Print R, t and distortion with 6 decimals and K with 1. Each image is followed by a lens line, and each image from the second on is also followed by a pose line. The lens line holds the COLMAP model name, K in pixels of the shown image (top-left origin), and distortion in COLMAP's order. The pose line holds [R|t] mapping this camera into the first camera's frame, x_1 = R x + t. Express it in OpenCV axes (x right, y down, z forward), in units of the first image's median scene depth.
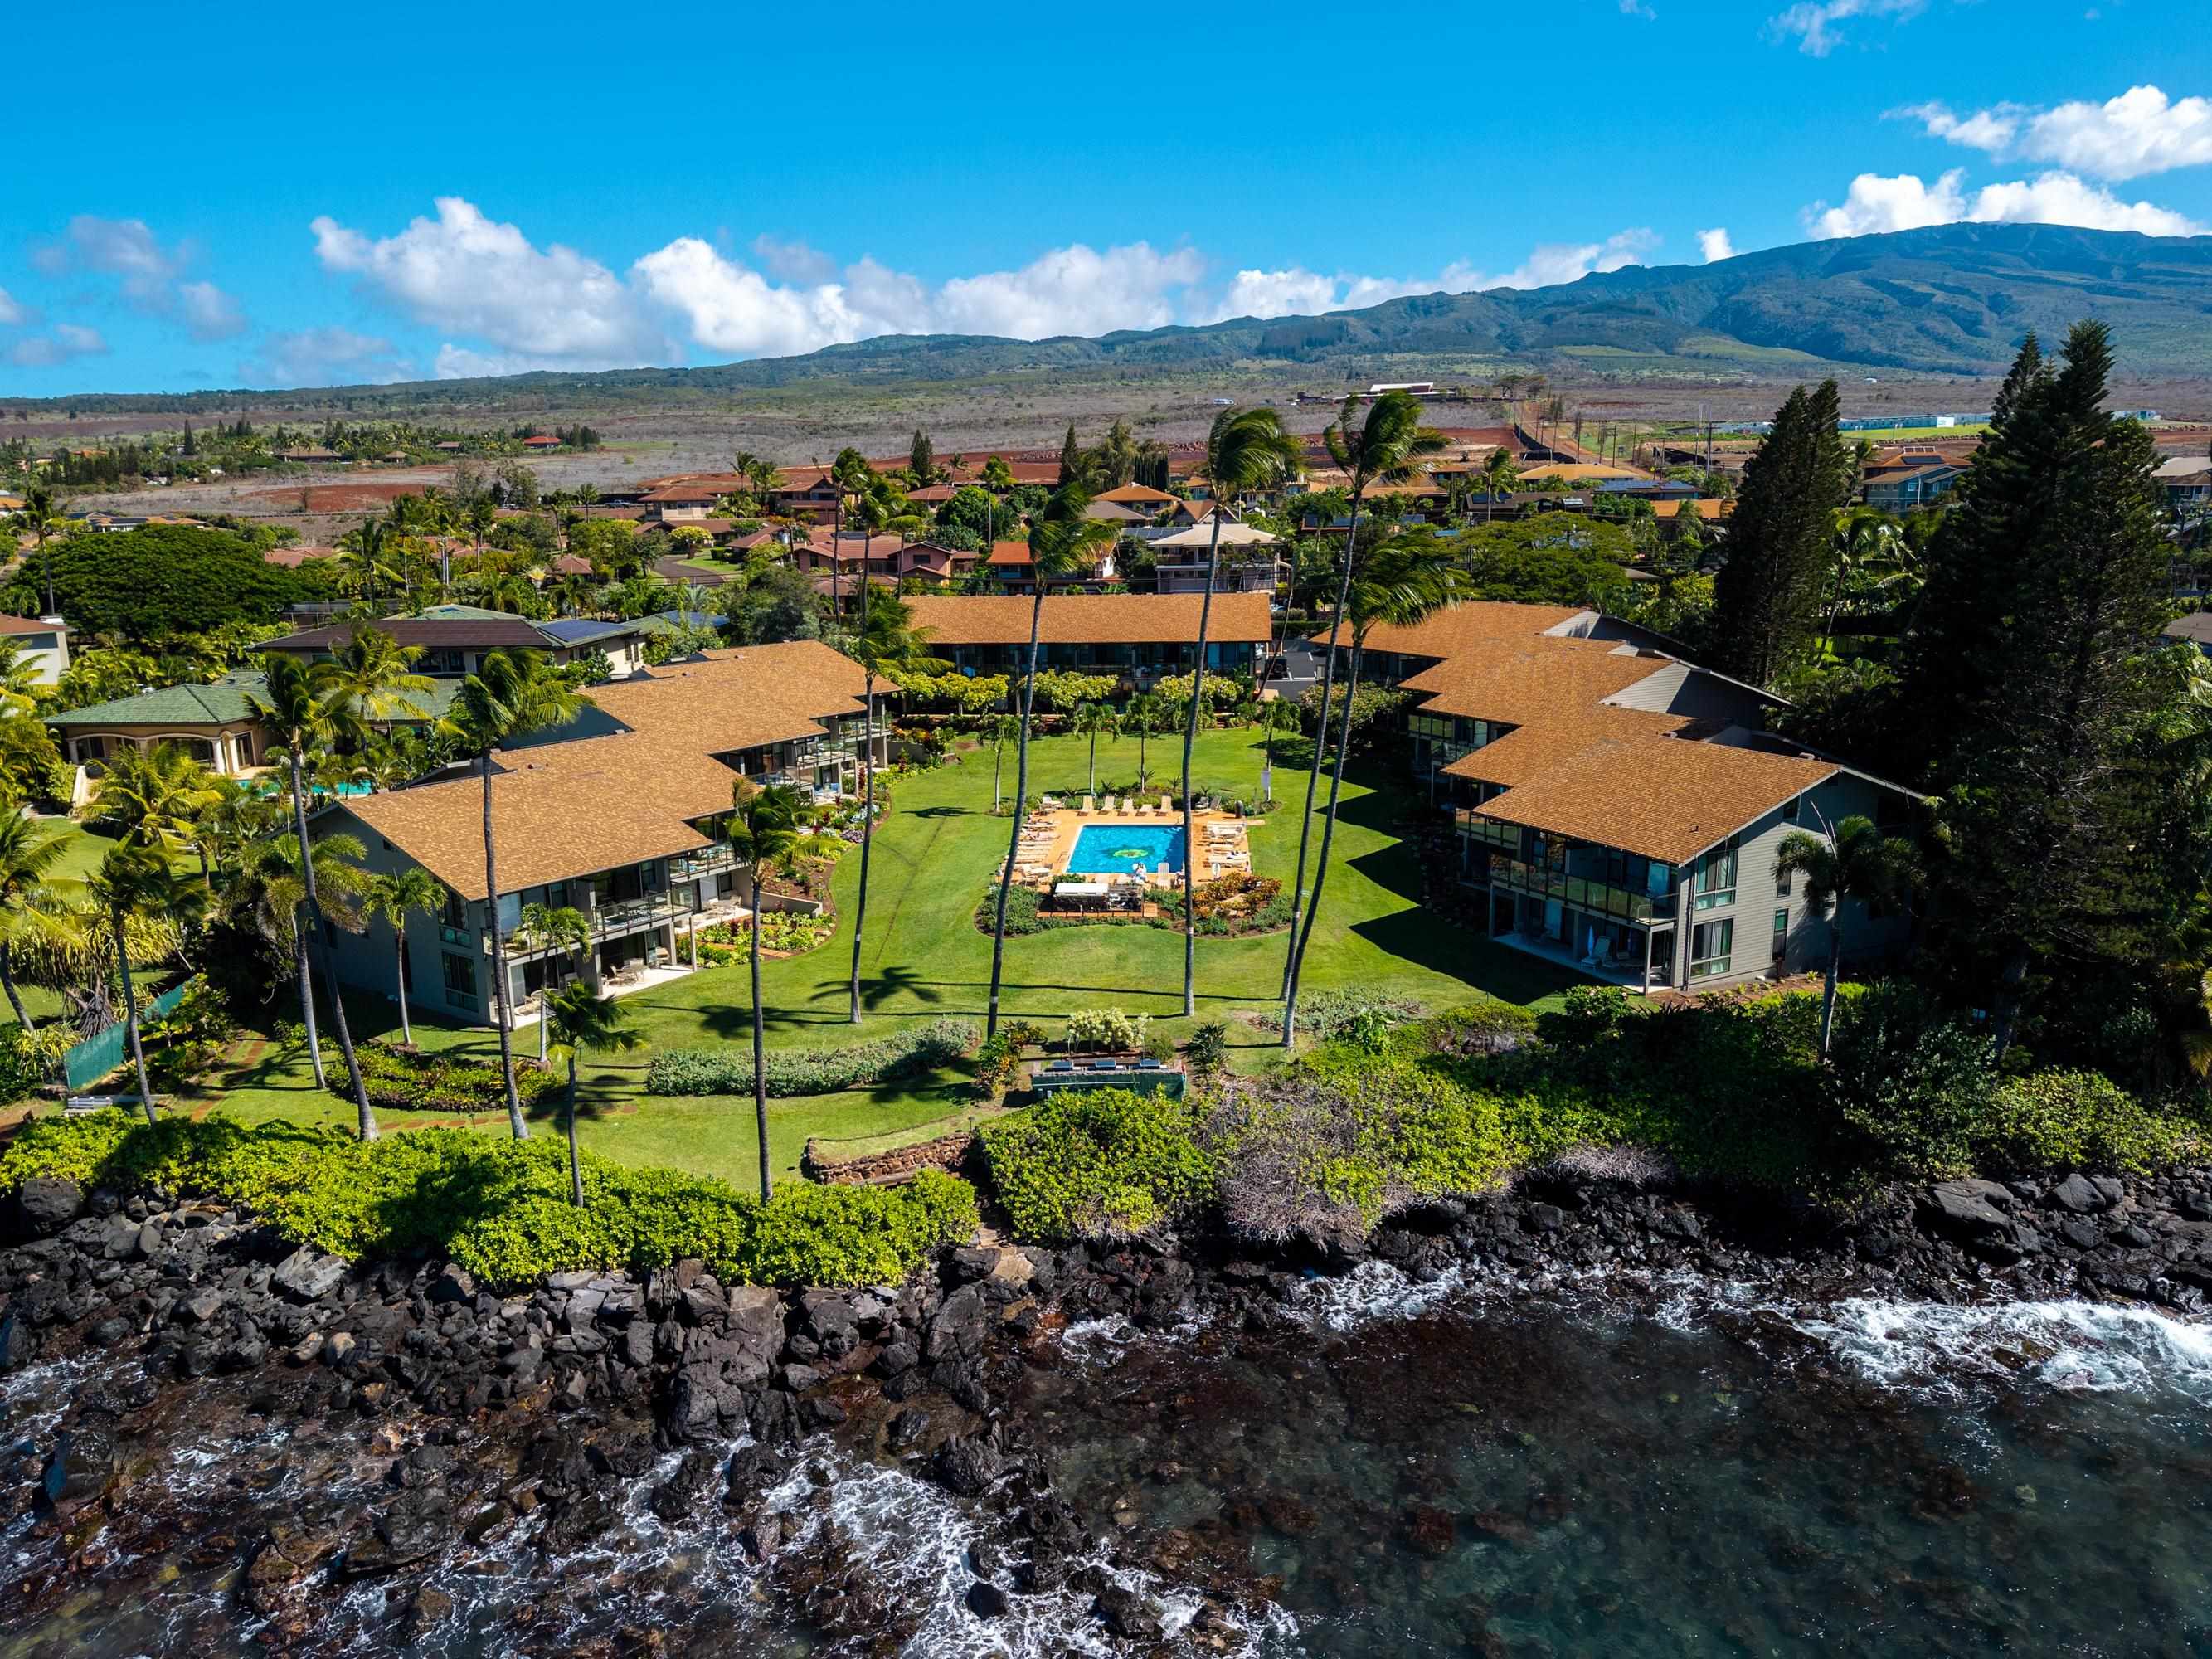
lens RADIAL K [[1551.1, 0, 1101.8], [0, 1551.1, 855.6], [0, 0, 1]] dist [0.039975, -0.072443]
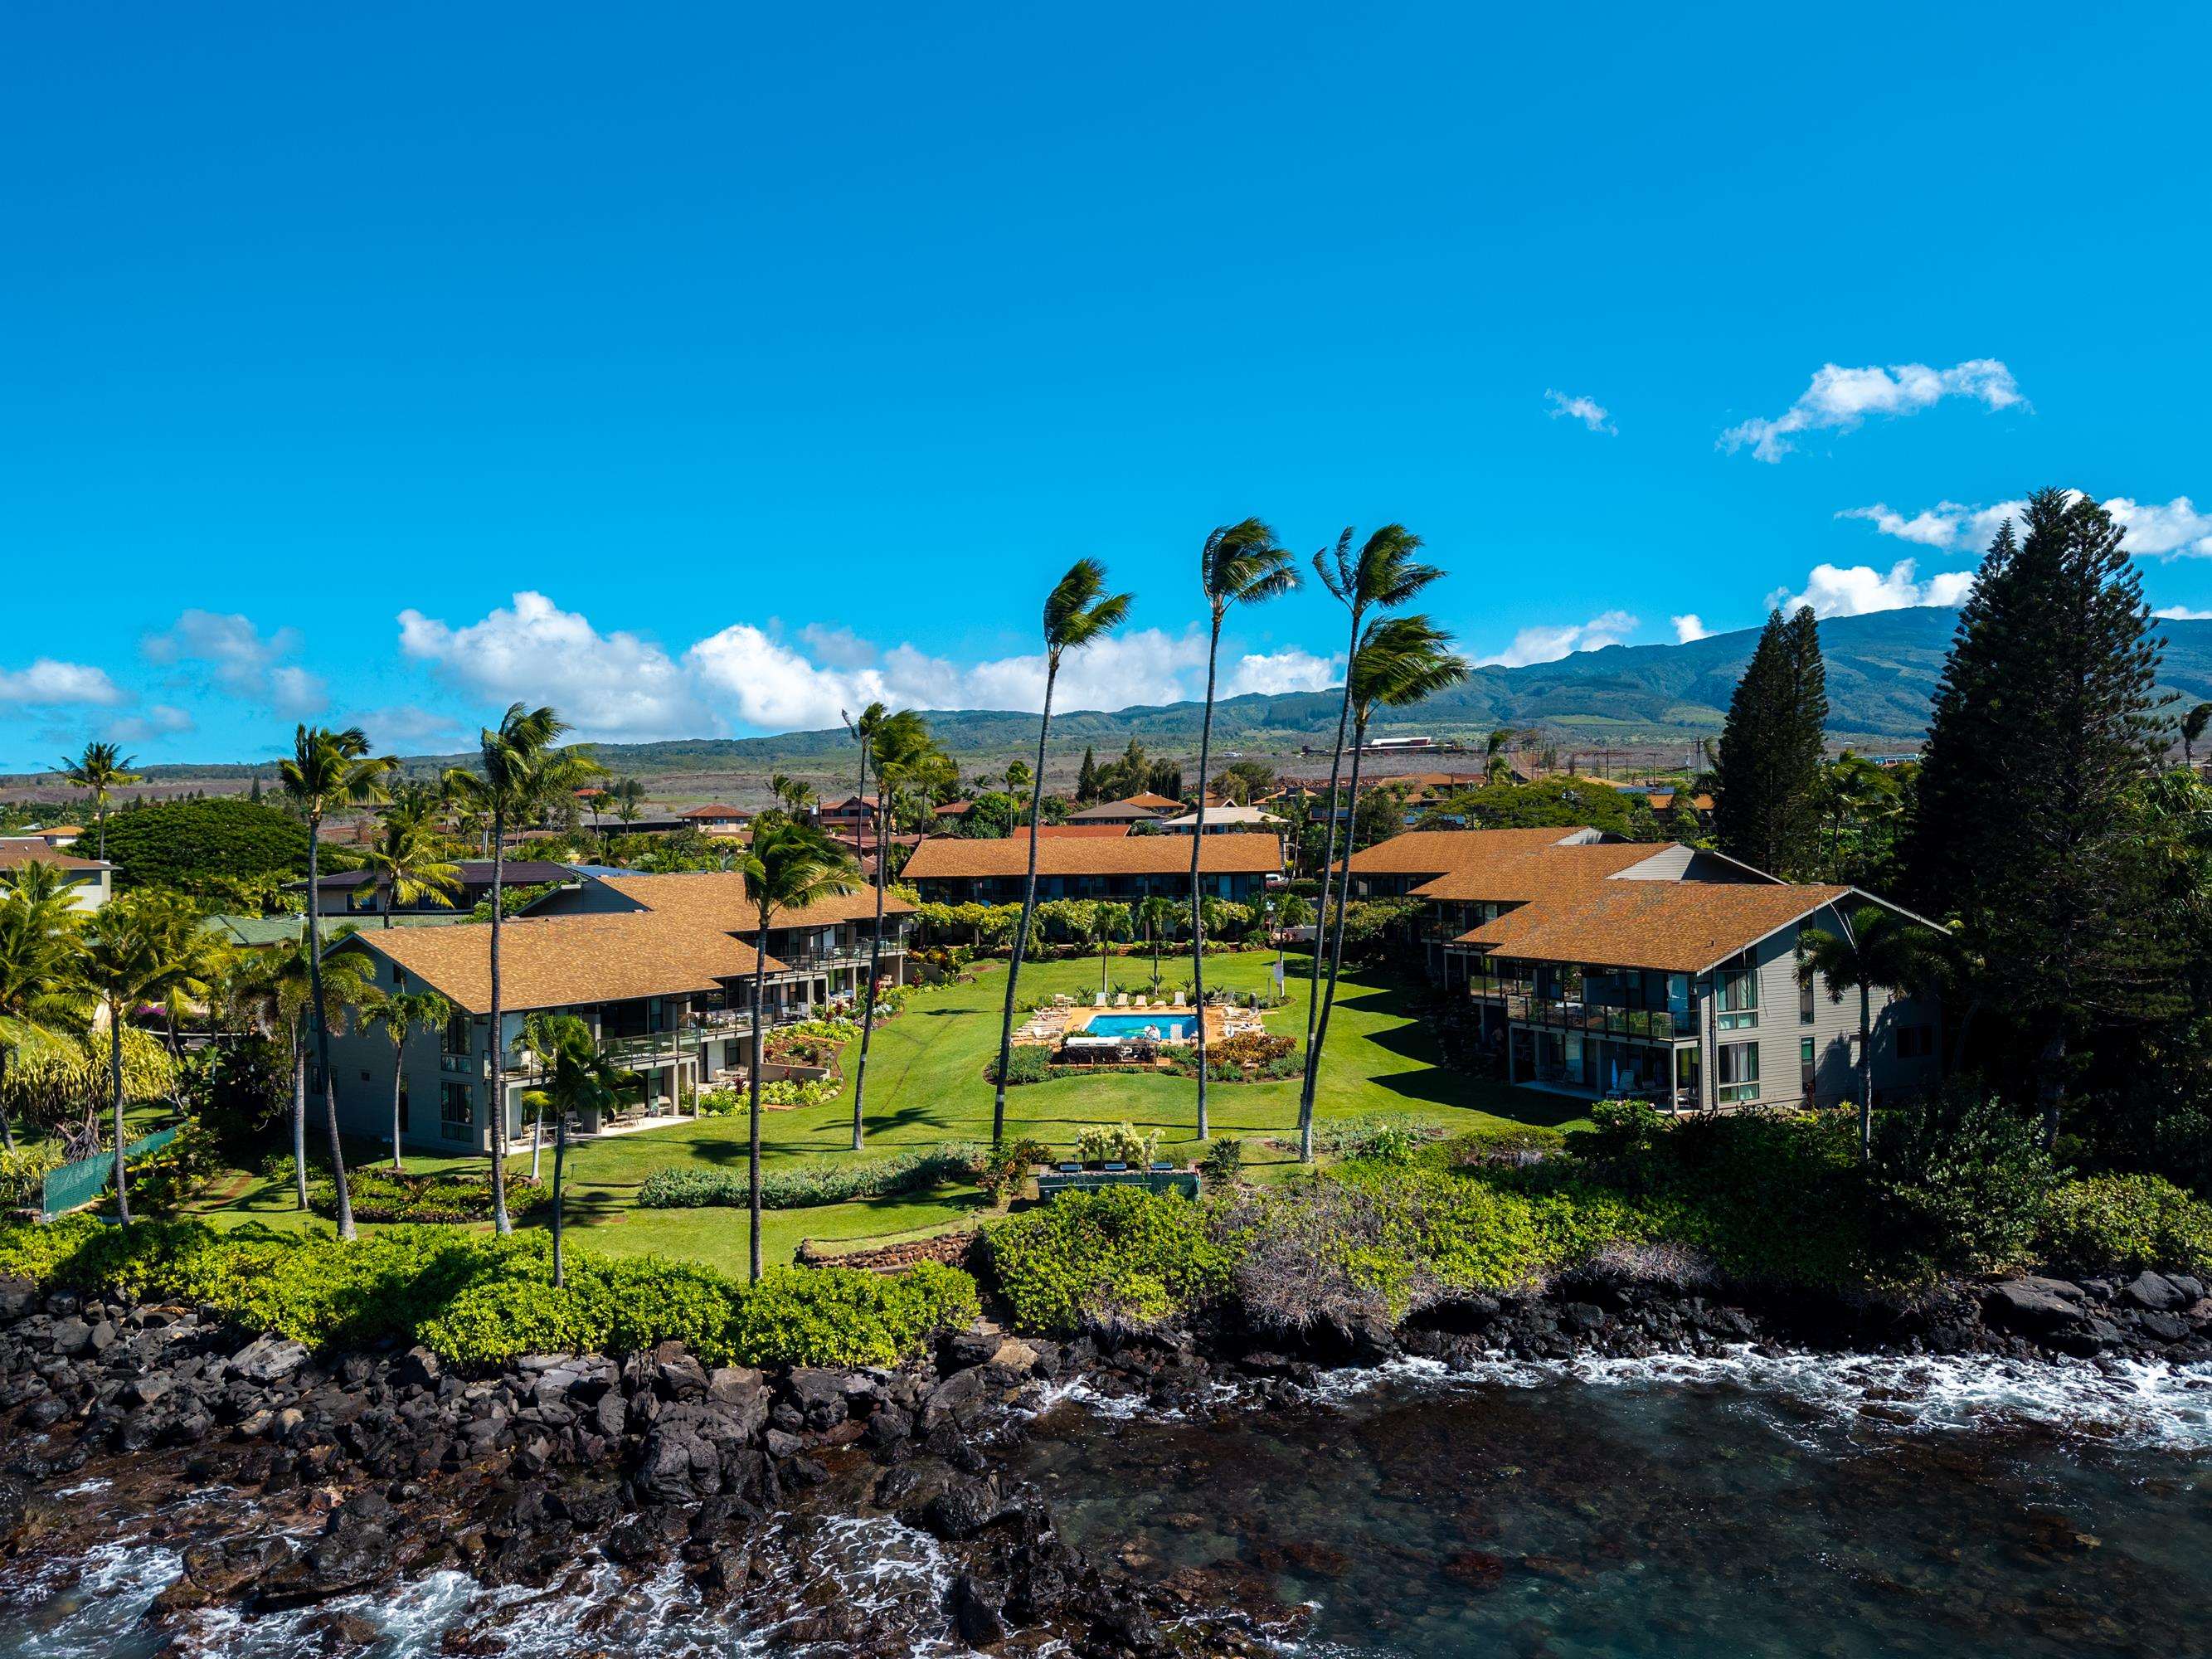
lens RADIAL K [[1524.7, 0, 1103.1], [0, 1524.7, 874.5], [0, 0, 1]] dist [0.027269, -0.044568]
pose [[0.999930, -0.003255, -0.011332, 0.006325], [0.000753, 0.976806, -0.214125, 0.172002], [0.011766, 0.214101, 0.976741, 0.041844]]
